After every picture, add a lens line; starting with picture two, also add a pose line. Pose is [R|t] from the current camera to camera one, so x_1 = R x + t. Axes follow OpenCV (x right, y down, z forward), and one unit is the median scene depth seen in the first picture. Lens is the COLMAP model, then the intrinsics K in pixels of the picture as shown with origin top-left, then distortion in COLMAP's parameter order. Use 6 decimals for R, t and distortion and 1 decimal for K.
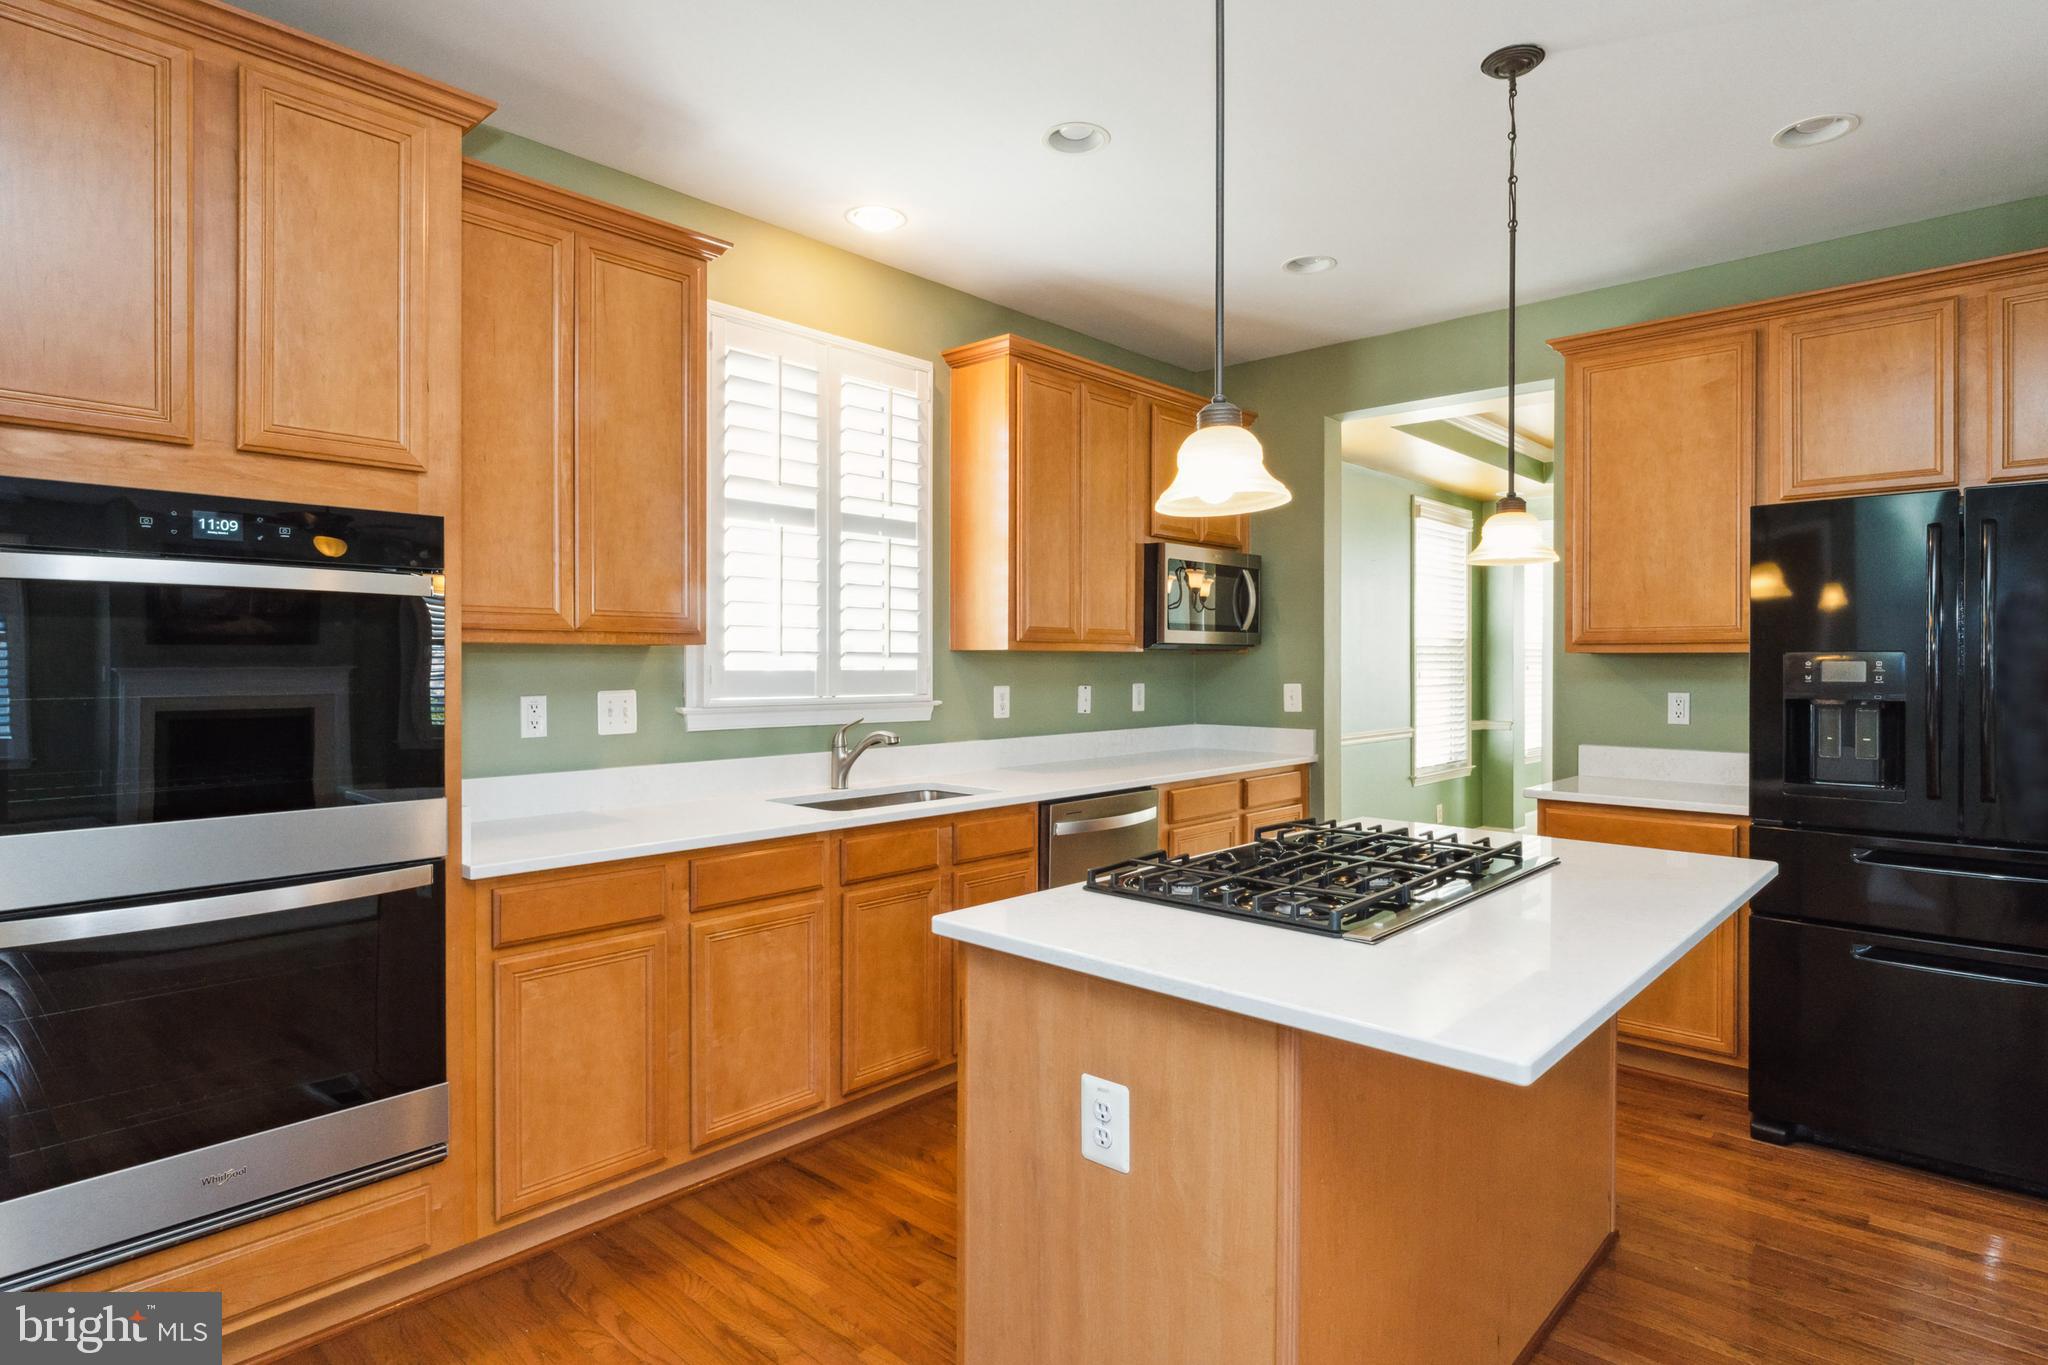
lens RADIAL K [[1077.3, 0, 1026.4], [0, 1077.3, 664.3], [0, 0, 1]] dist [0.001075, 0.000060]
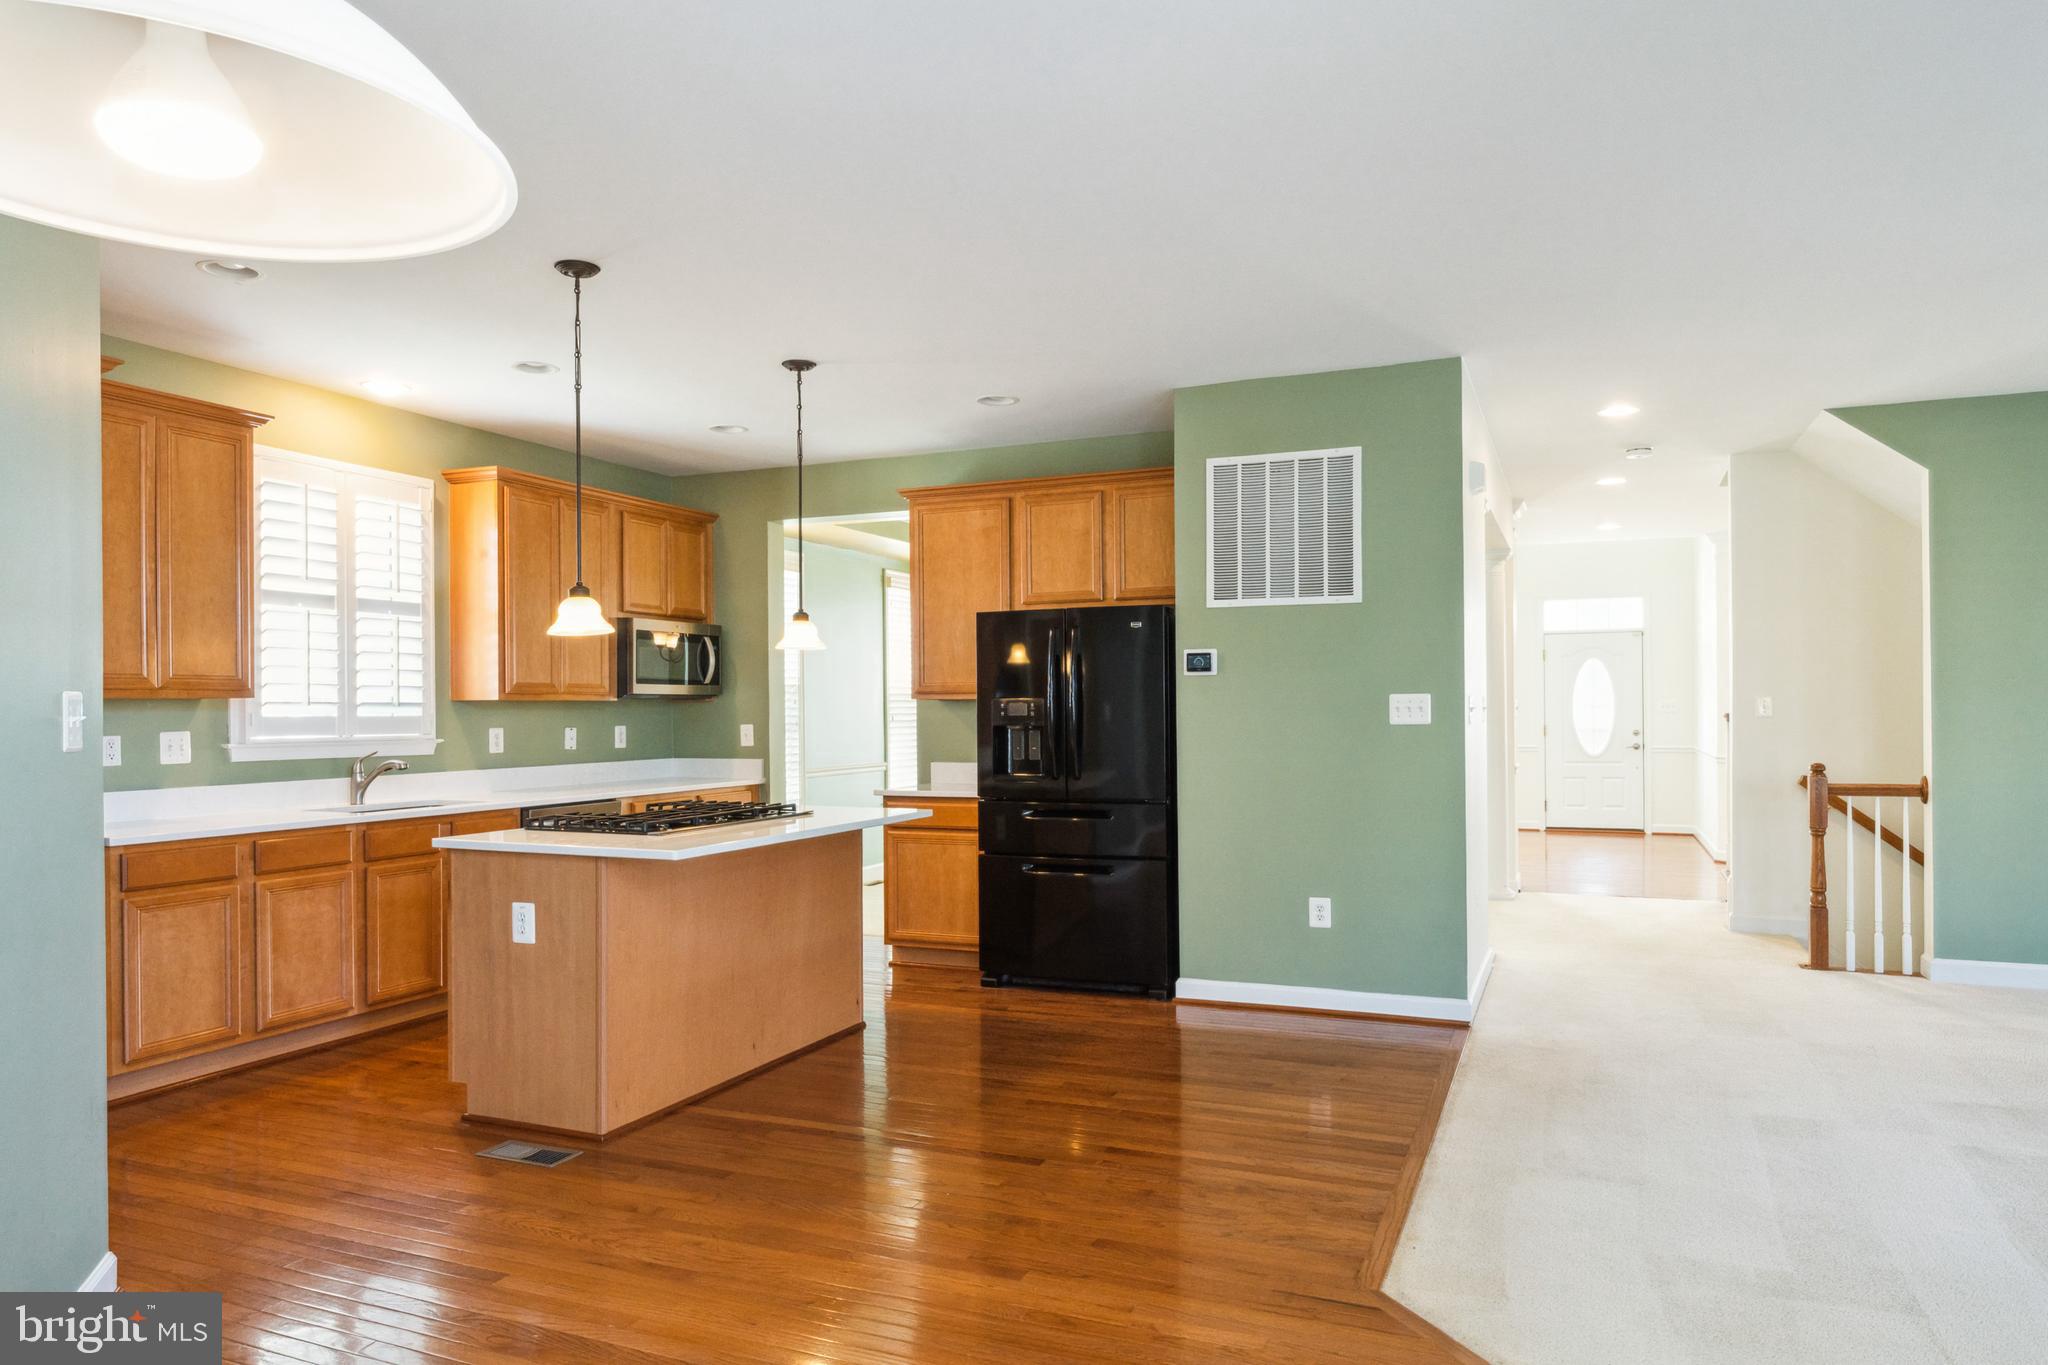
lens RADIAL K [[1272.8, 0, 1077.7], [0, 1272.8, 705.1], [0, 0, 1]] dist [0.033446, -0.029487]
pose [[0.931388, -0.008076, 0.363937, 0.080841], [0.010632, 0.999931, -0.005022, 0.009205], [-0.363872, 0.008547, 0.931410, -0.807977]]
